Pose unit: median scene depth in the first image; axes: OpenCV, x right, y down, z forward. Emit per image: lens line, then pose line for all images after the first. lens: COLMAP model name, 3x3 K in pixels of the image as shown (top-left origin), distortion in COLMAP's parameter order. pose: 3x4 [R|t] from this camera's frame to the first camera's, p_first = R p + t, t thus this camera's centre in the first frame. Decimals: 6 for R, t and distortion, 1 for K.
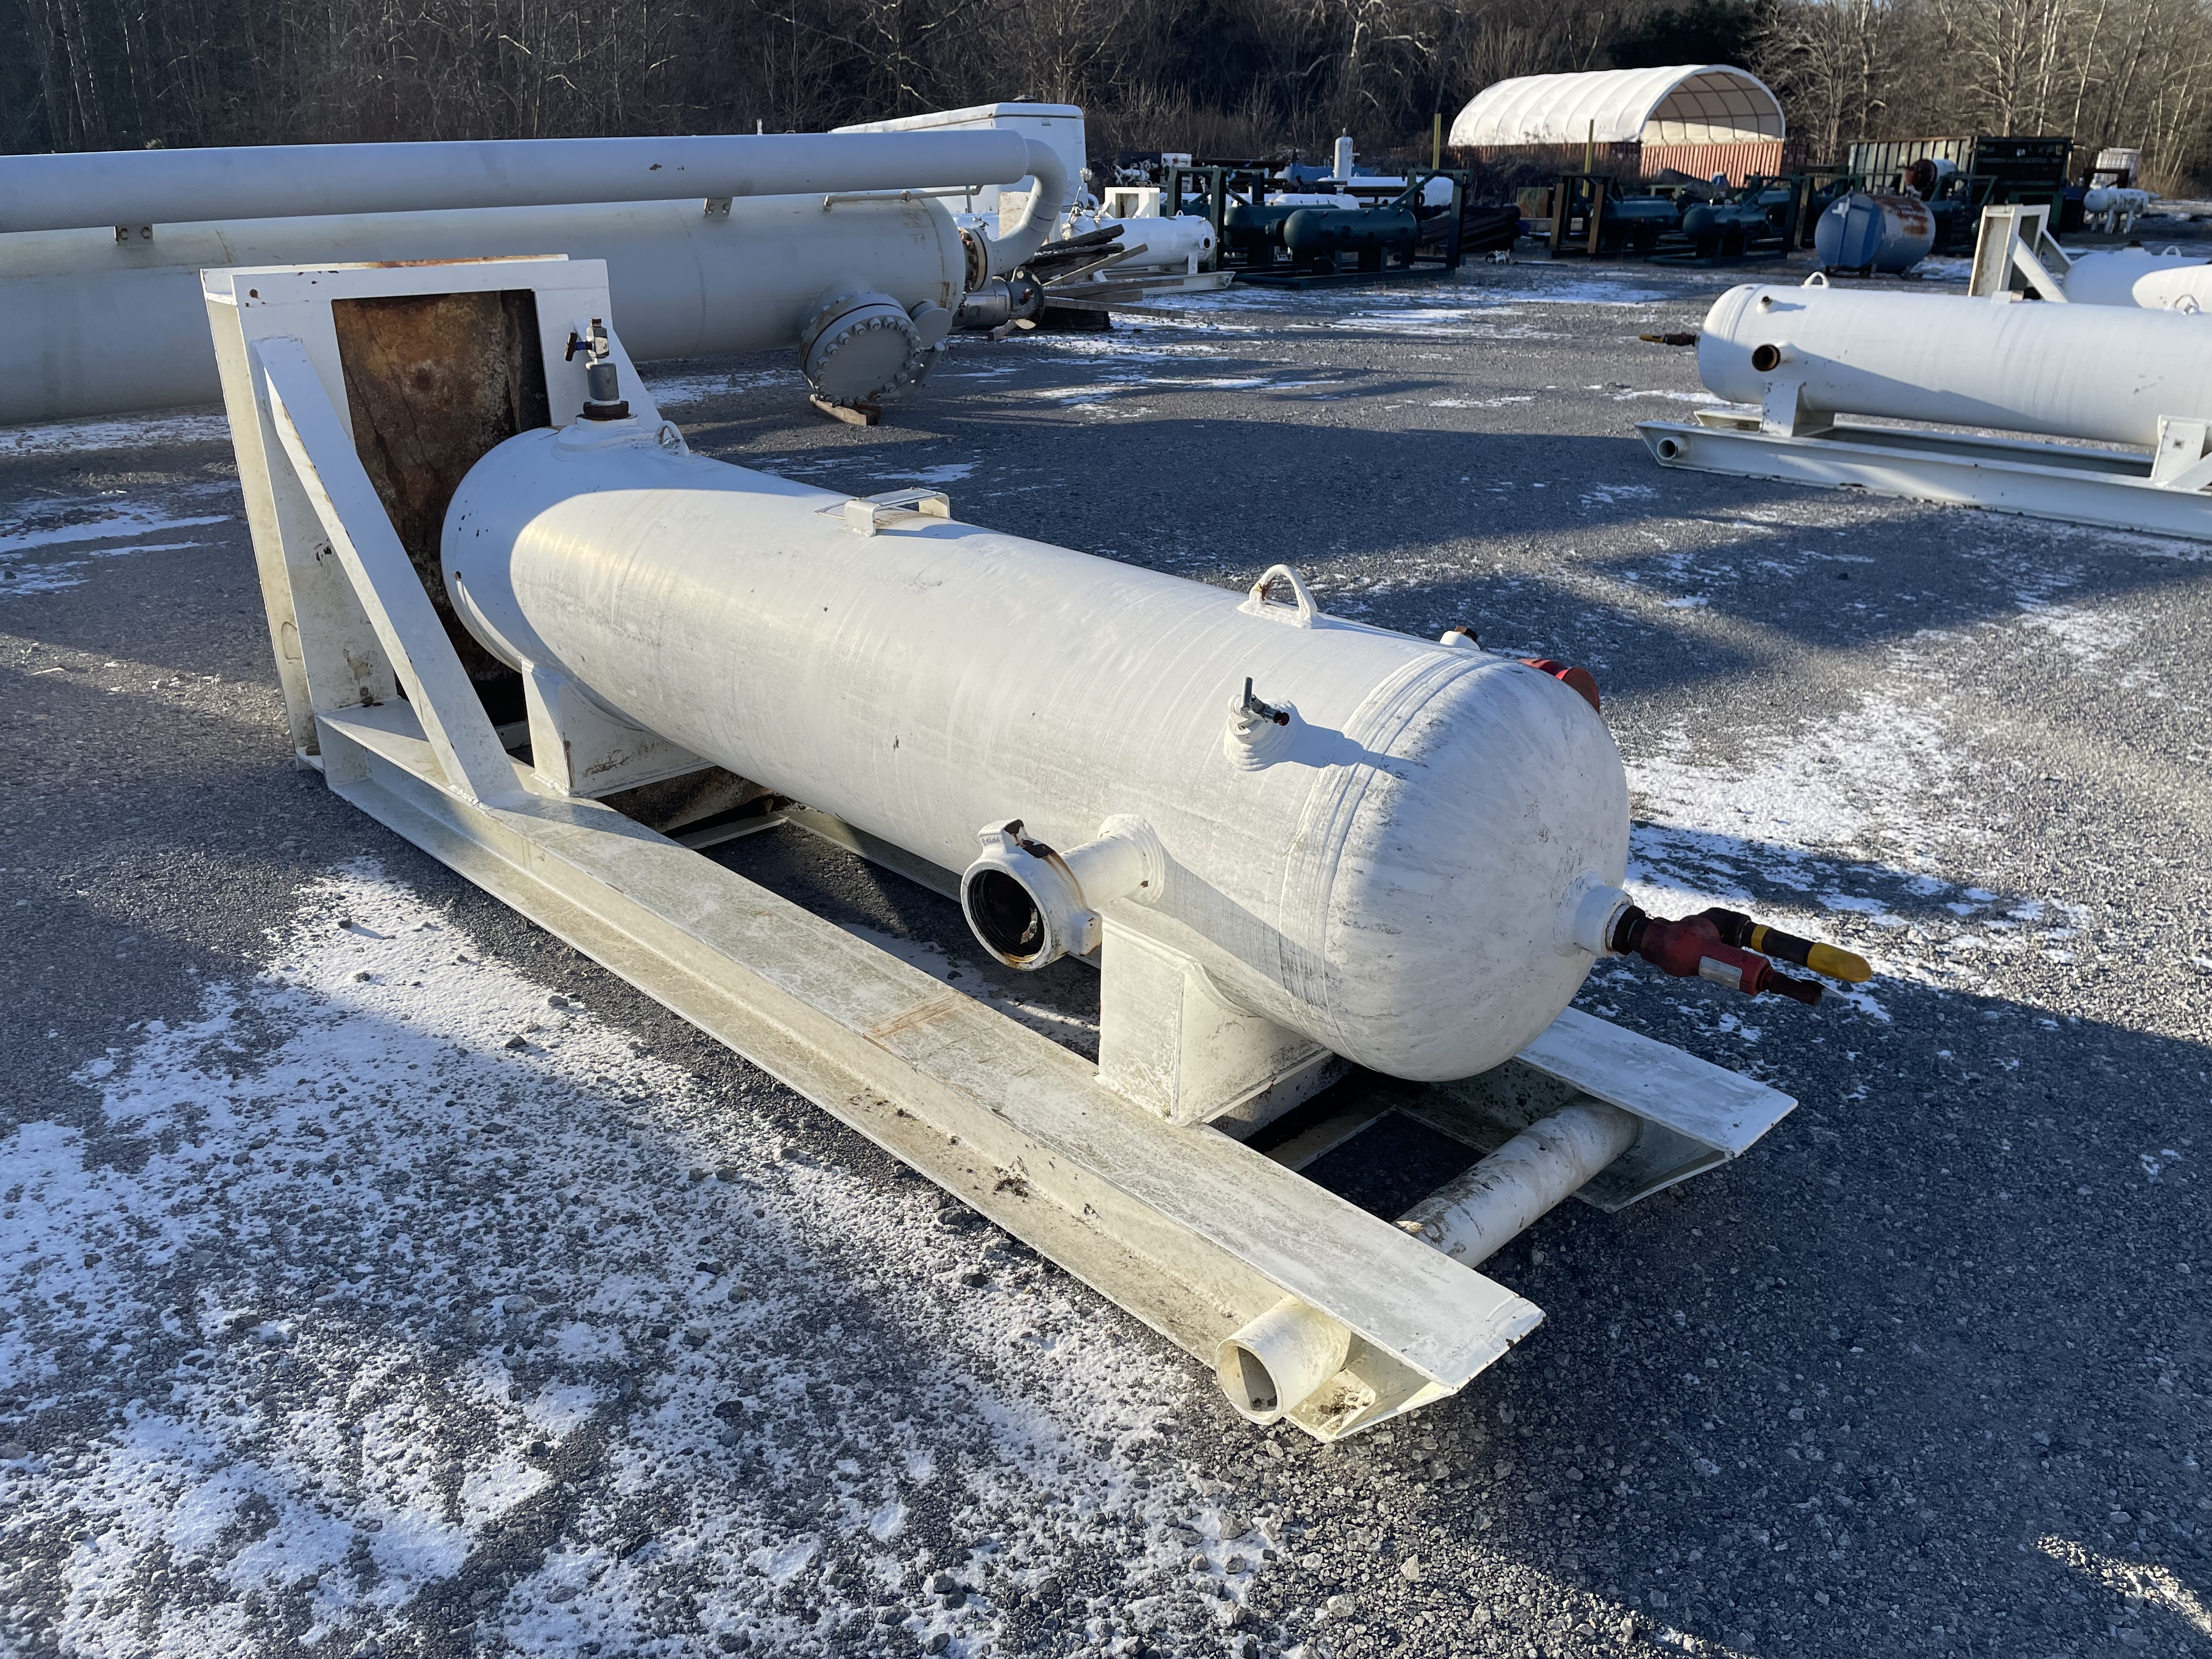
lens RADIAL K [[1642.7, 0, 1113.5], [0, 1642.7, 824.5], [0, 0, 1]] dist [0.087322, -0.105172]
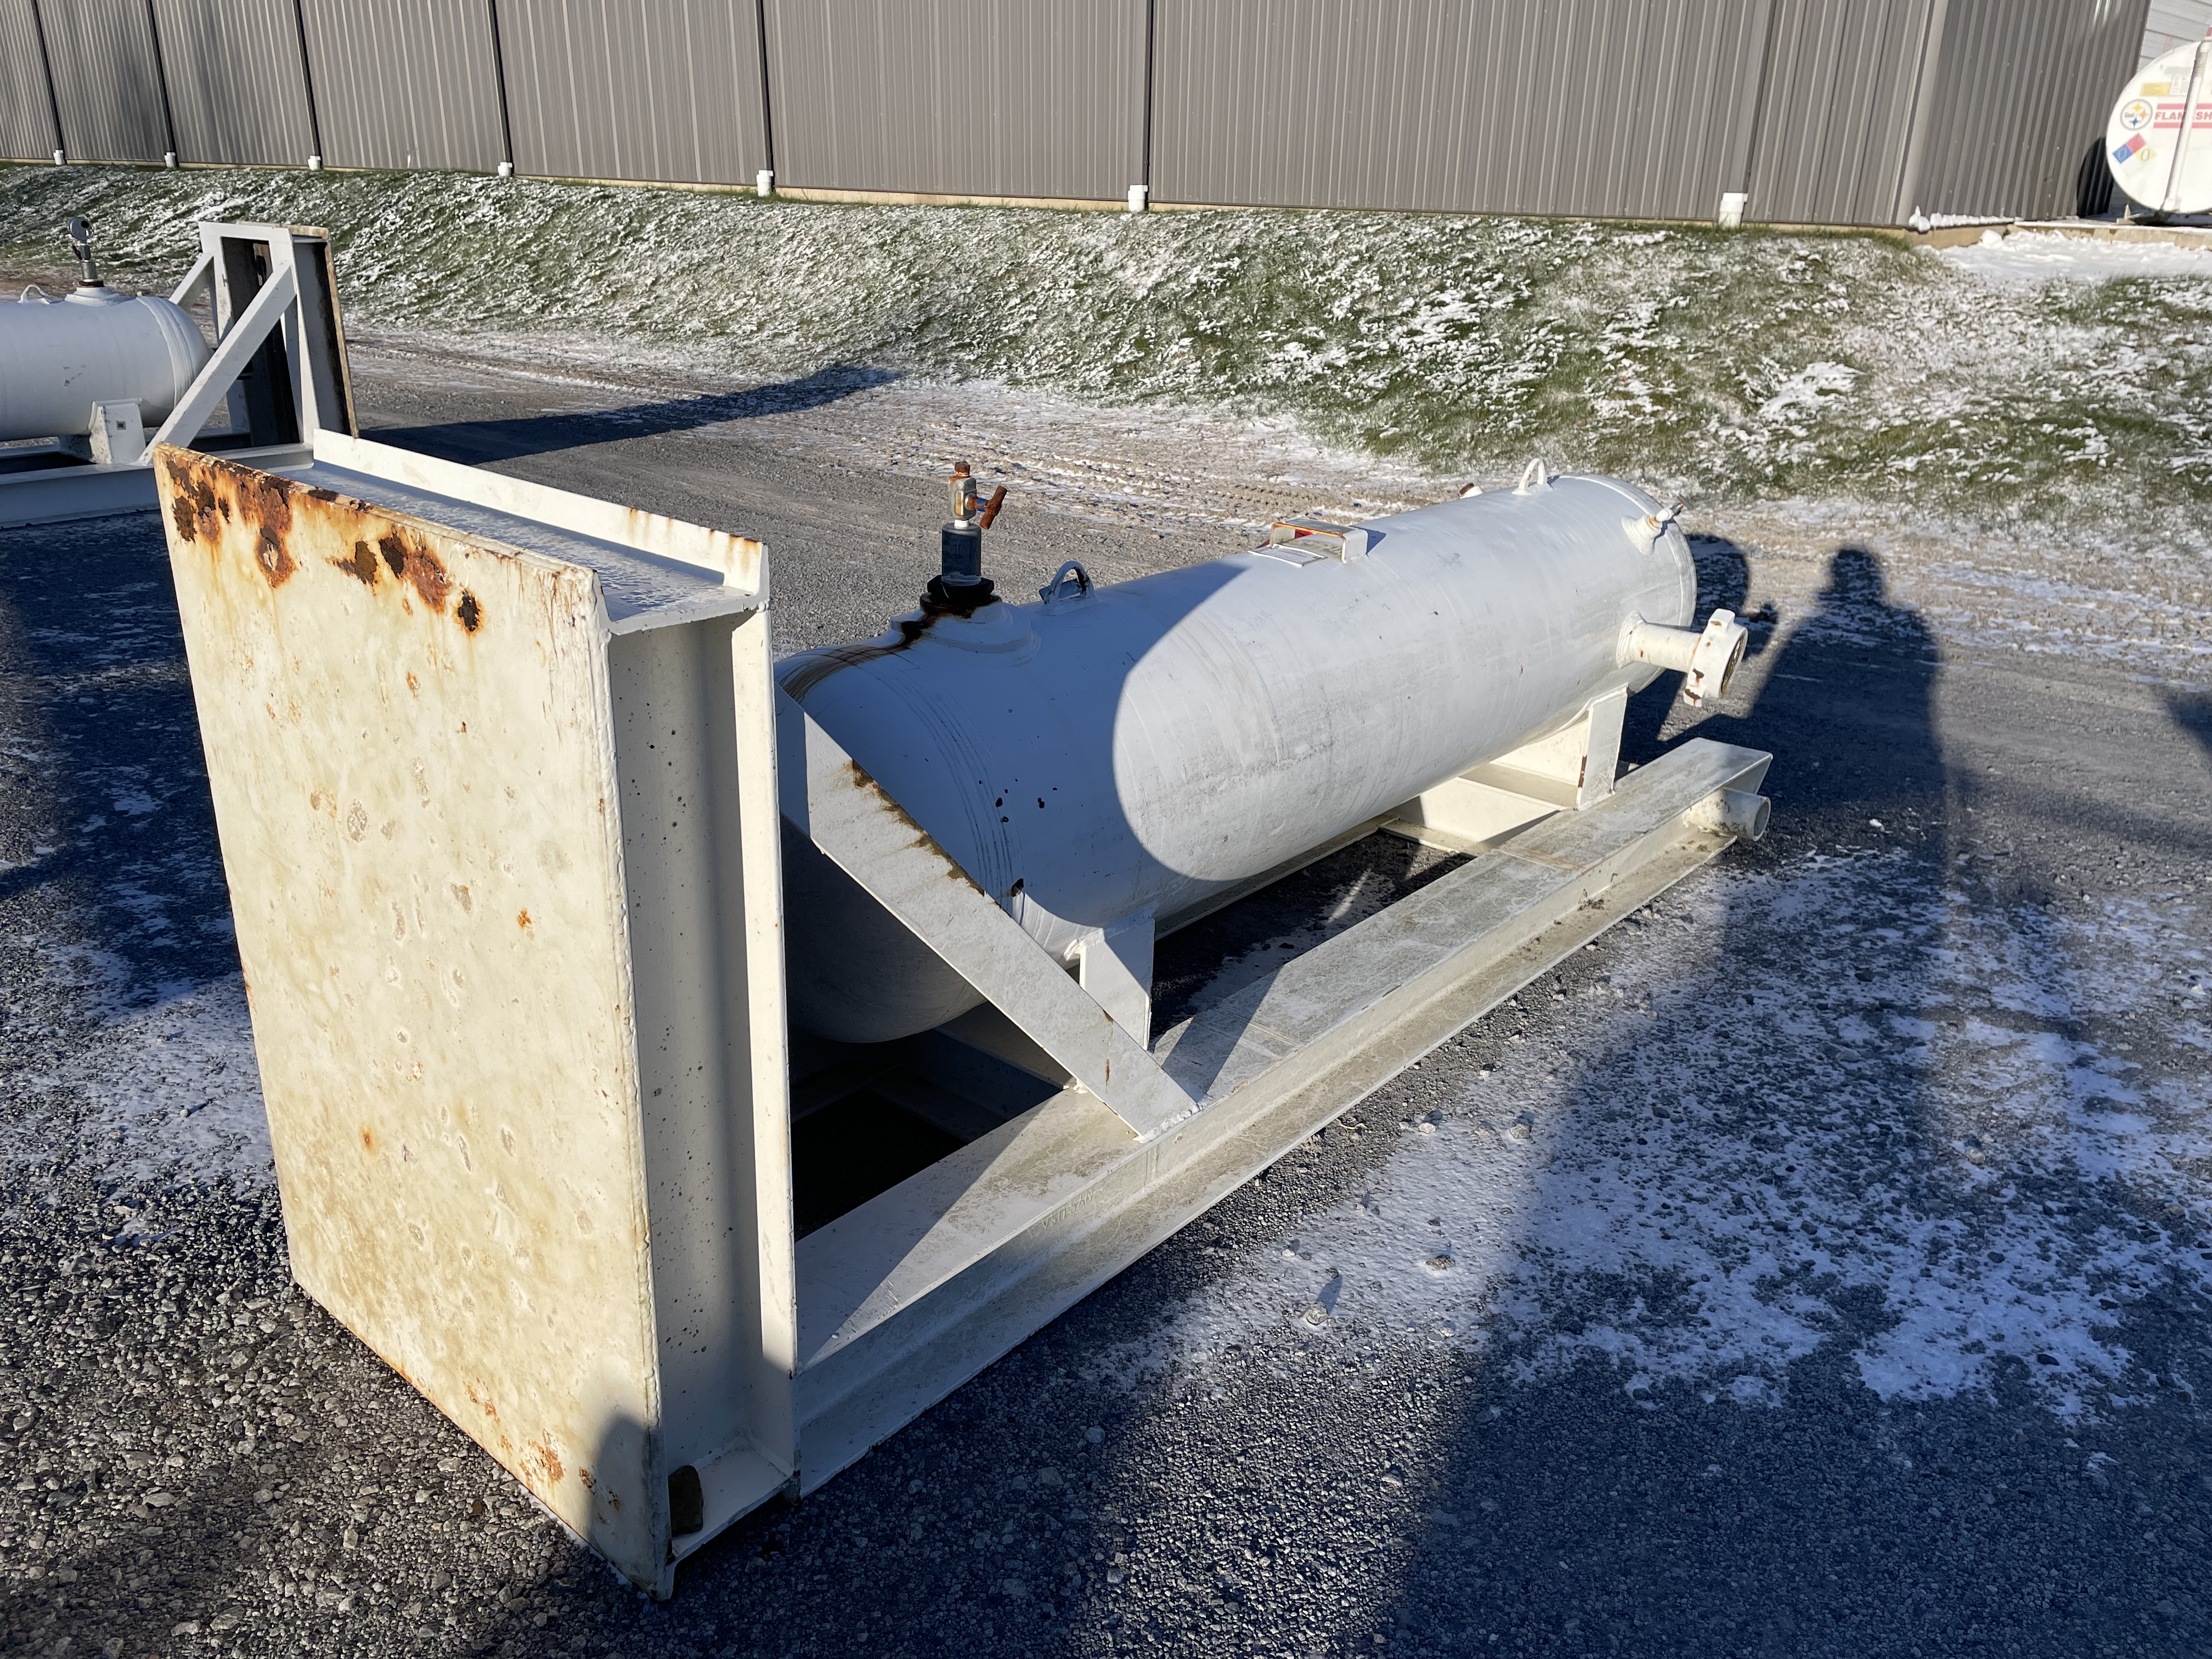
lens RADIAL K [[1639.2, 0, 1094.4], [0, 1639.2, 863.8], [0, 0, 1]] dist [0.086478, -0.103622]
pose [[-0.074665, -0.398487, 0.914130, -1.389841], [0.354241, 0.846302, 0.397853, -0.570591], [-0.932169, 0.353528, 0.077972, 1.307380]]
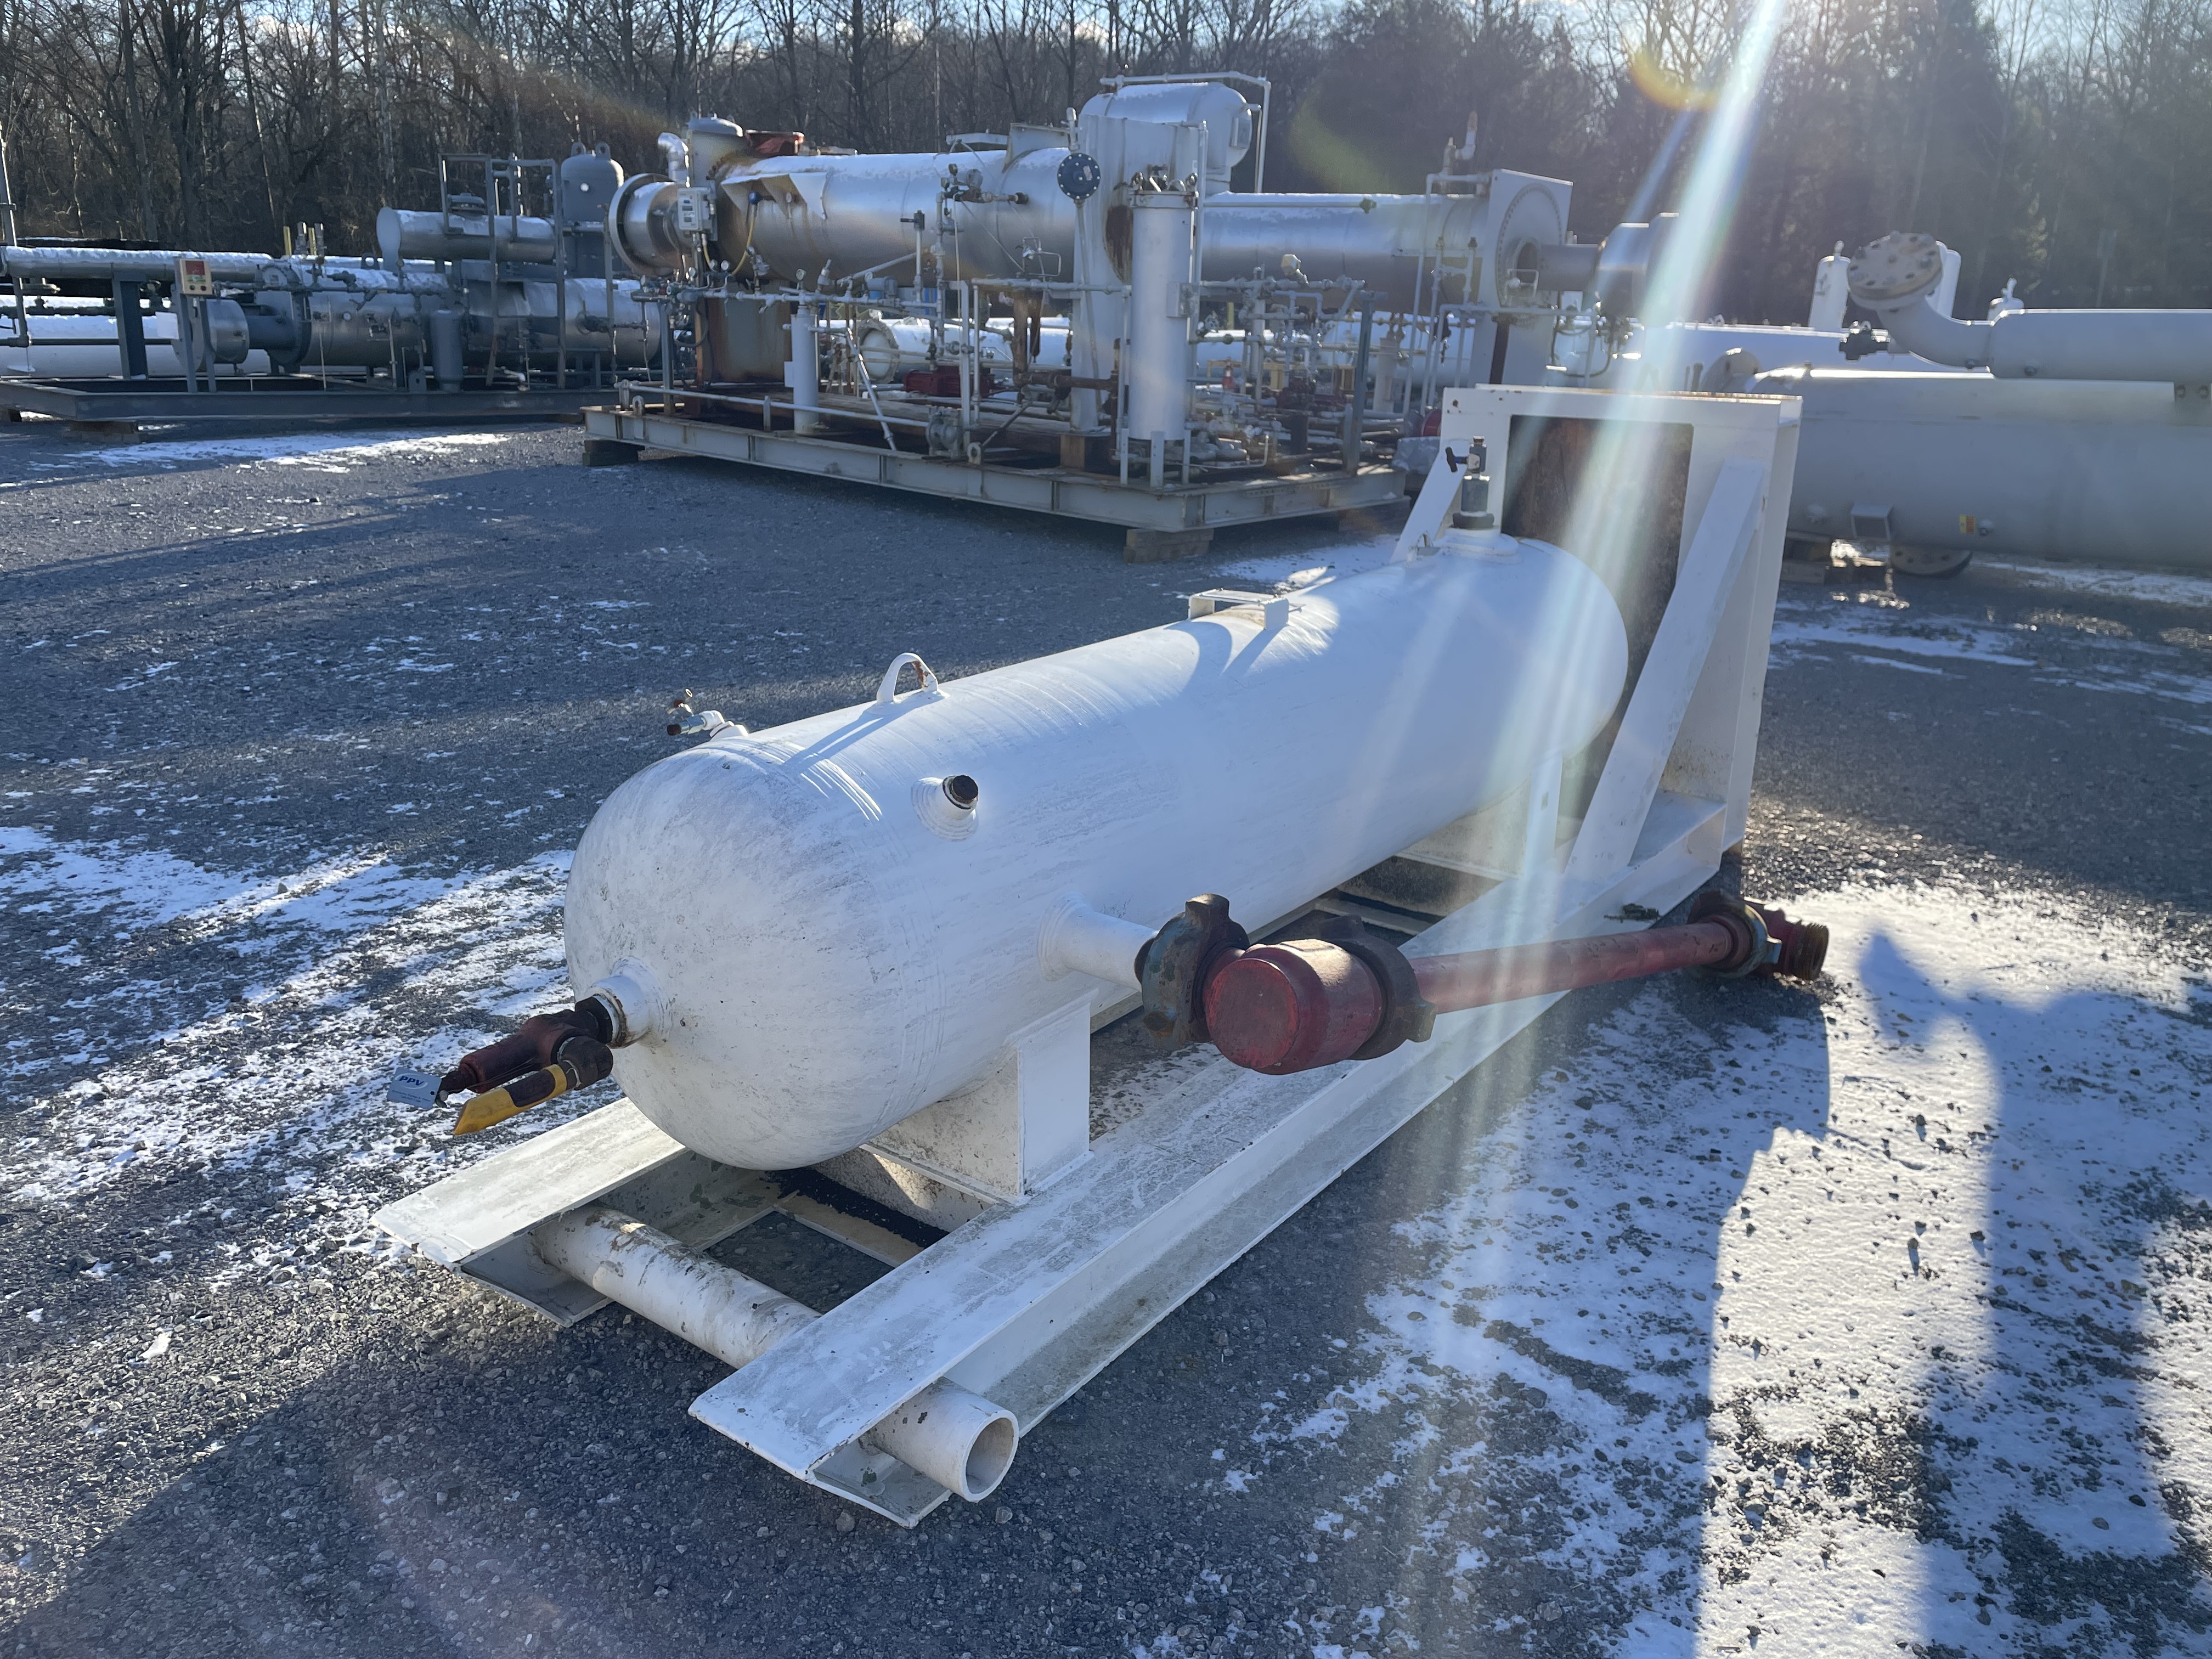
lens RADIAL K [[1667.9, 0, 1118.7], [0, 1667.9, 822.9], [0, 0, 1]] dist [0.089241, -0.109153]
pose [[0.140881, 0.299803, -0.943542, 1.048788], [-0.391374, 0.892281, 0.225079, -0.323596], [0.909384, 0.337568, 0.243040, 0.829272]]
